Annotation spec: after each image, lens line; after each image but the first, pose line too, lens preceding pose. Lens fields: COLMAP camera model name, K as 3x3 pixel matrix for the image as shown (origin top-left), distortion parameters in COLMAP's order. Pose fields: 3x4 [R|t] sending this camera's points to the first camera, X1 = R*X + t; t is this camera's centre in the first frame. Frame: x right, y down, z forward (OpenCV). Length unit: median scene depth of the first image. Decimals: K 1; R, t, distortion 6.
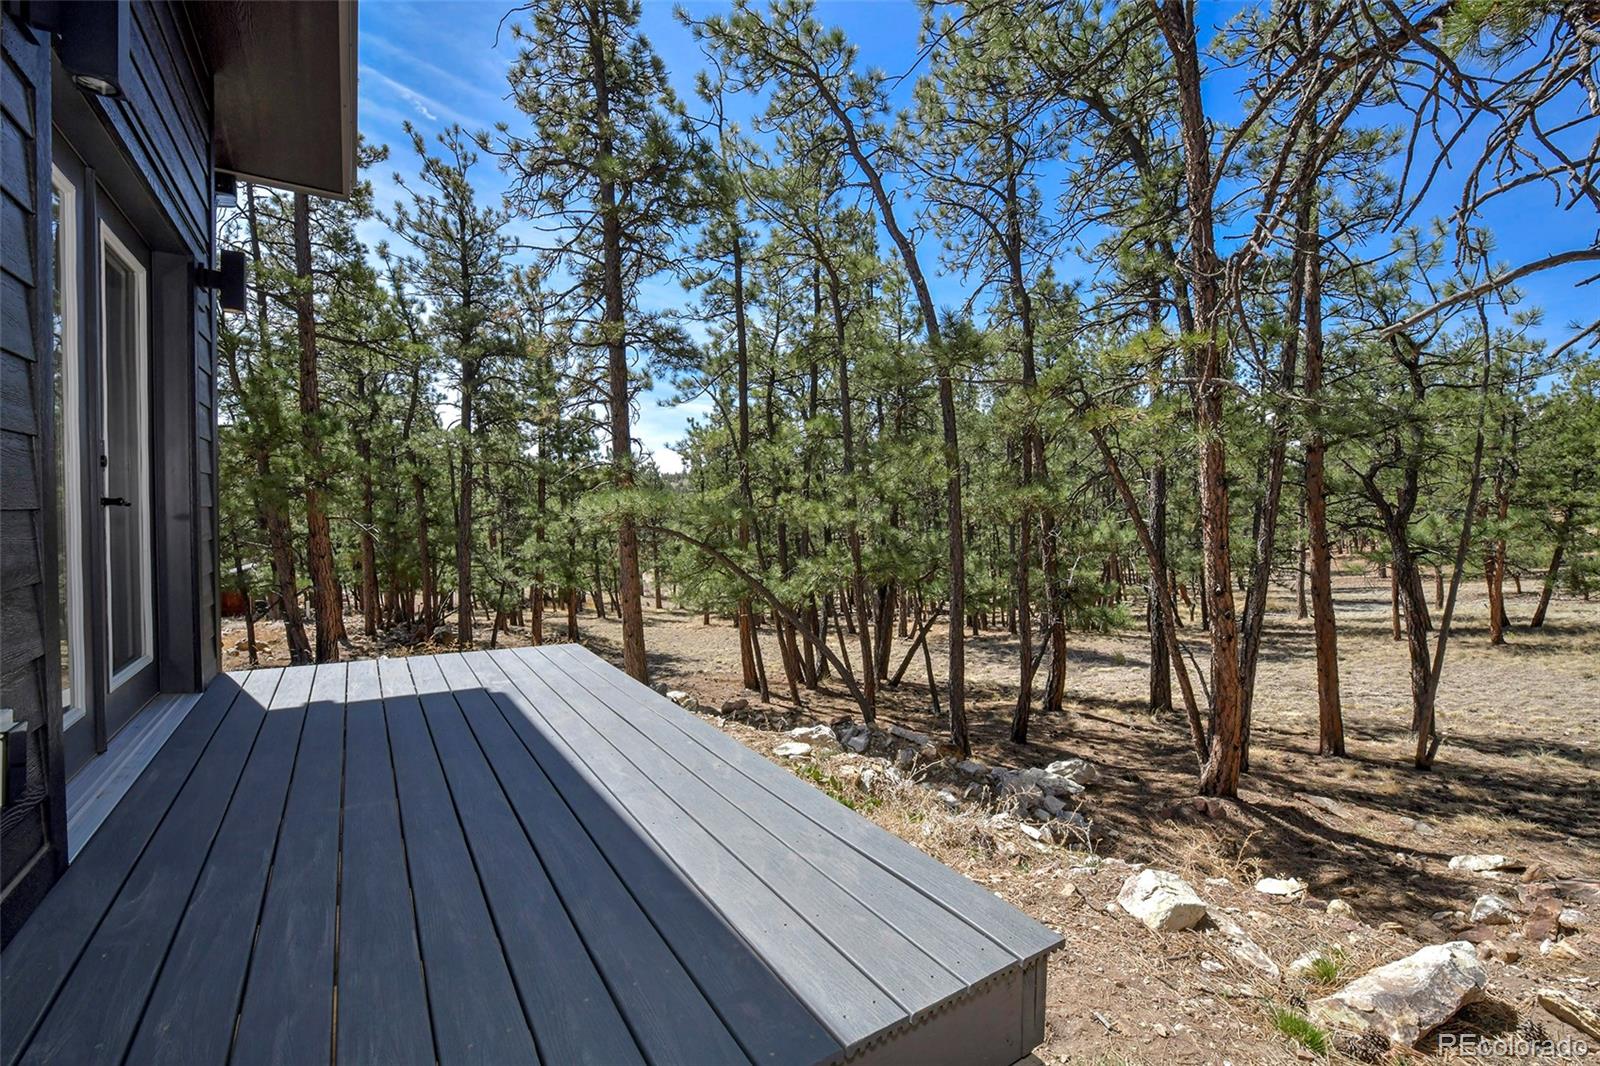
lens RADIAL K [[771.5, 0, 803.6], [0, 771.5, 530.1], [0, 0, 1]] dist [-0.001090, 0.000650]
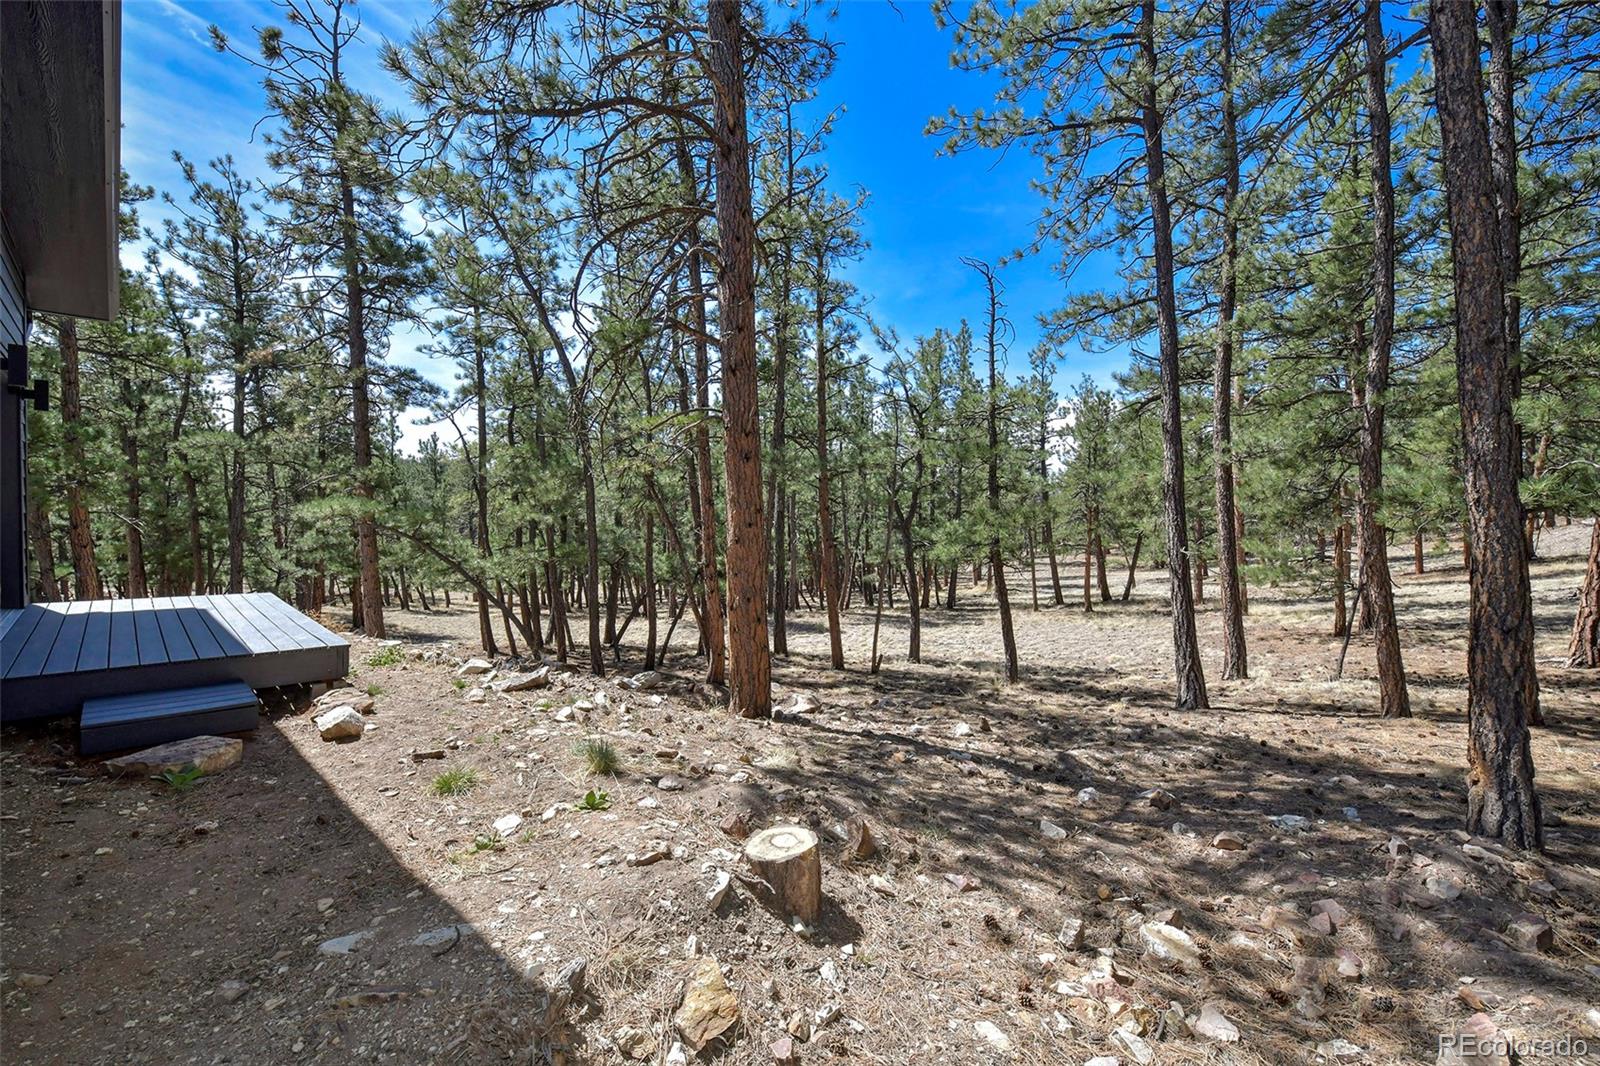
lens RADIAL K [[729.4, 0, 800.7], [0, 729.4, 530.3], [0, 0, 1]] dist [0.001413, -0.000348]
pose [[0.975104, 0.006546, 0.221651, 0.114767], [-0.007909, 0.999955, 0.005262, -0.002417], [-0.221607, -0.006884, 0.975112, -0.195521]]
